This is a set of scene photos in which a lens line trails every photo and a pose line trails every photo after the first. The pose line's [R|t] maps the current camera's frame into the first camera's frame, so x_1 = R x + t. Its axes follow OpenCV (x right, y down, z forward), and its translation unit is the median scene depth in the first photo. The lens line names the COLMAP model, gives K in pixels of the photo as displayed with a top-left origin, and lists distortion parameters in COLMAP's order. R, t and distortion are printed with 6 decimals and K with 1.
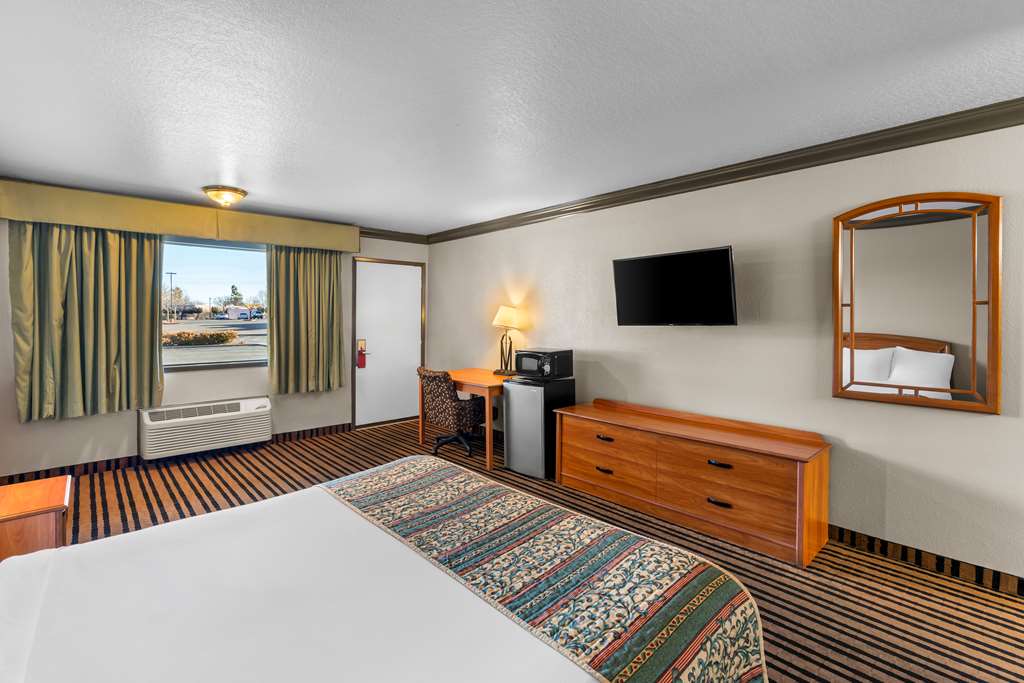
lens RADIAL K [[468.8, 0, 503.6], [0, 468.8, 322.4], [0, 0, 1]] dist [-0.008508, 0.003546]
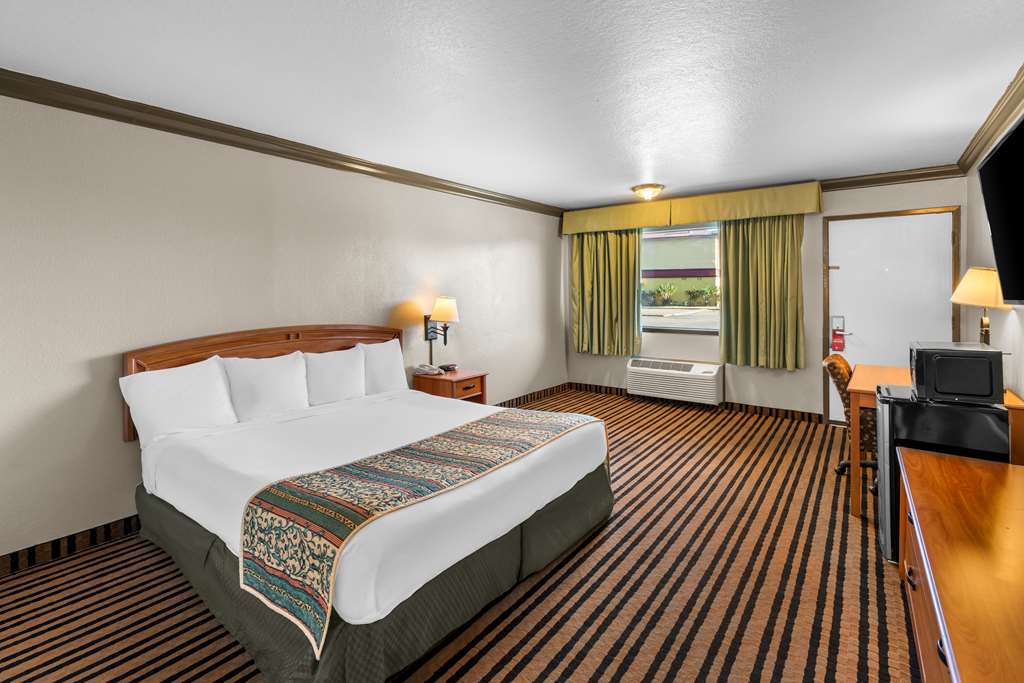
lens RADIAL K [[468.8, 0, 498.9], [0, 468.8, 290.3], [0, 0, 1]] dist [-0.008508, 0.003546]
pose [[0.186395, -0.003285, -0.982469, 0.500545], [-0.006839, 0.999966, -0.004641, -0.000775], [0.982451, 0.007584, 0.186366, 0.349416]]
